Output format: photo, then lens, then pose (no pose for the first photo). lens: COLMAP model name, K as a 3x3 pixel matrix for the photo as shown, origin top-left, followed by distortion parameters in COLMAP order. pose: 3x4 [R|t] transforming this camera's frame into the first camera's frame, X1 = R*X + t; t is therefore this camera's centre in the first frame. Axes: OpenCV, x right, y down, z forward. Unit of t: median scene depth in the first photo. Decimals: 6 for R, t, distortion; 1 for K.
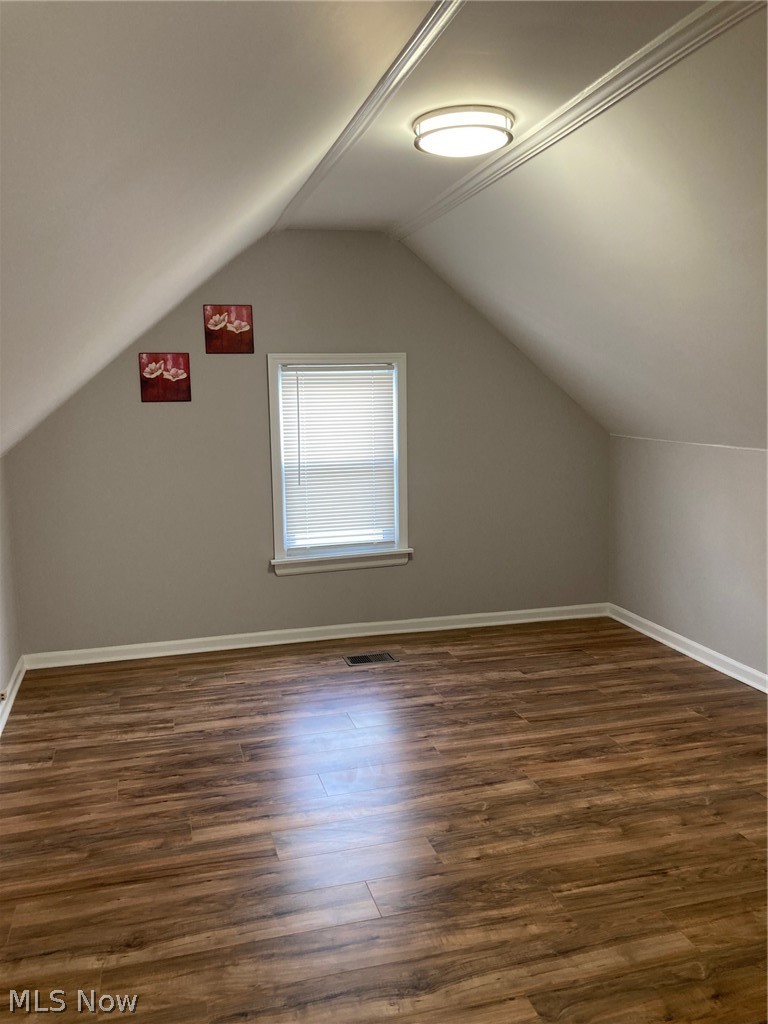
lens RADIAL K [[835.0, 0, 384.3], [0, 835.0, 512.2], [0, 0, 1]] dist [-0.005632, -0.020148]
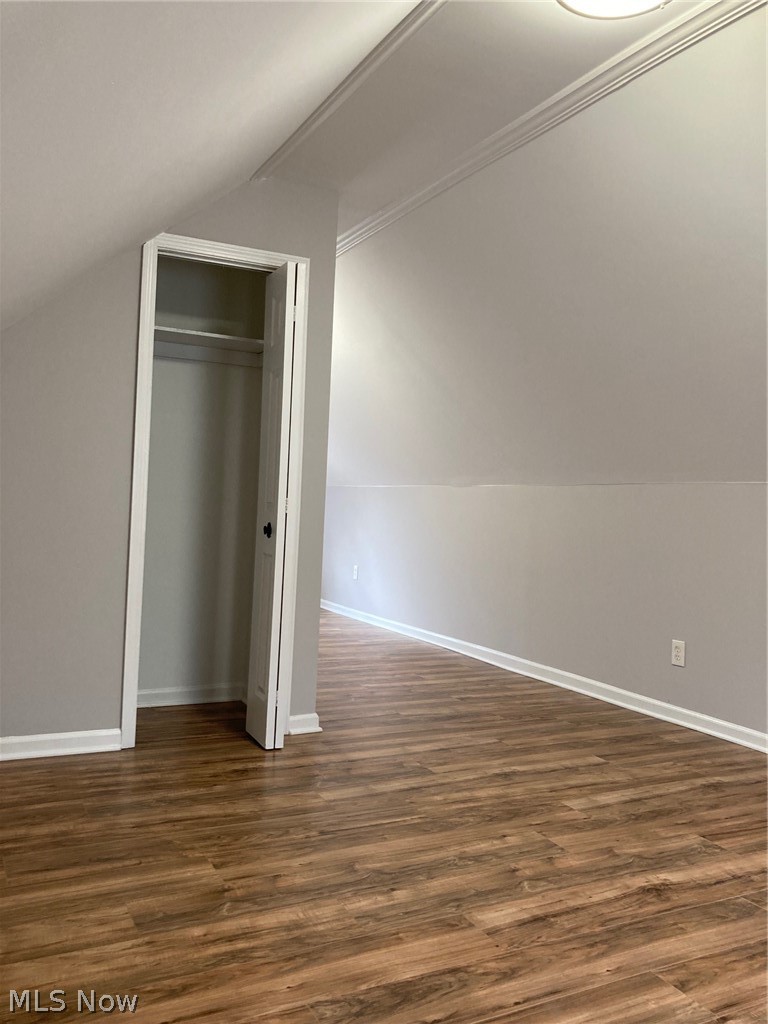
lens RADIAL K [[835.0, 0, 384.1], [0, 835.0, 512.0], [0, 0, 1]] dist [-0.005632, -0.020148]
pose [[-0.977925, -0.017642, -0.208211, 0.436637], [-0.048663, 0.988260, 0.144823, -0.092262], [0.203212, 0.151758, -0.967303, 1.759354]]
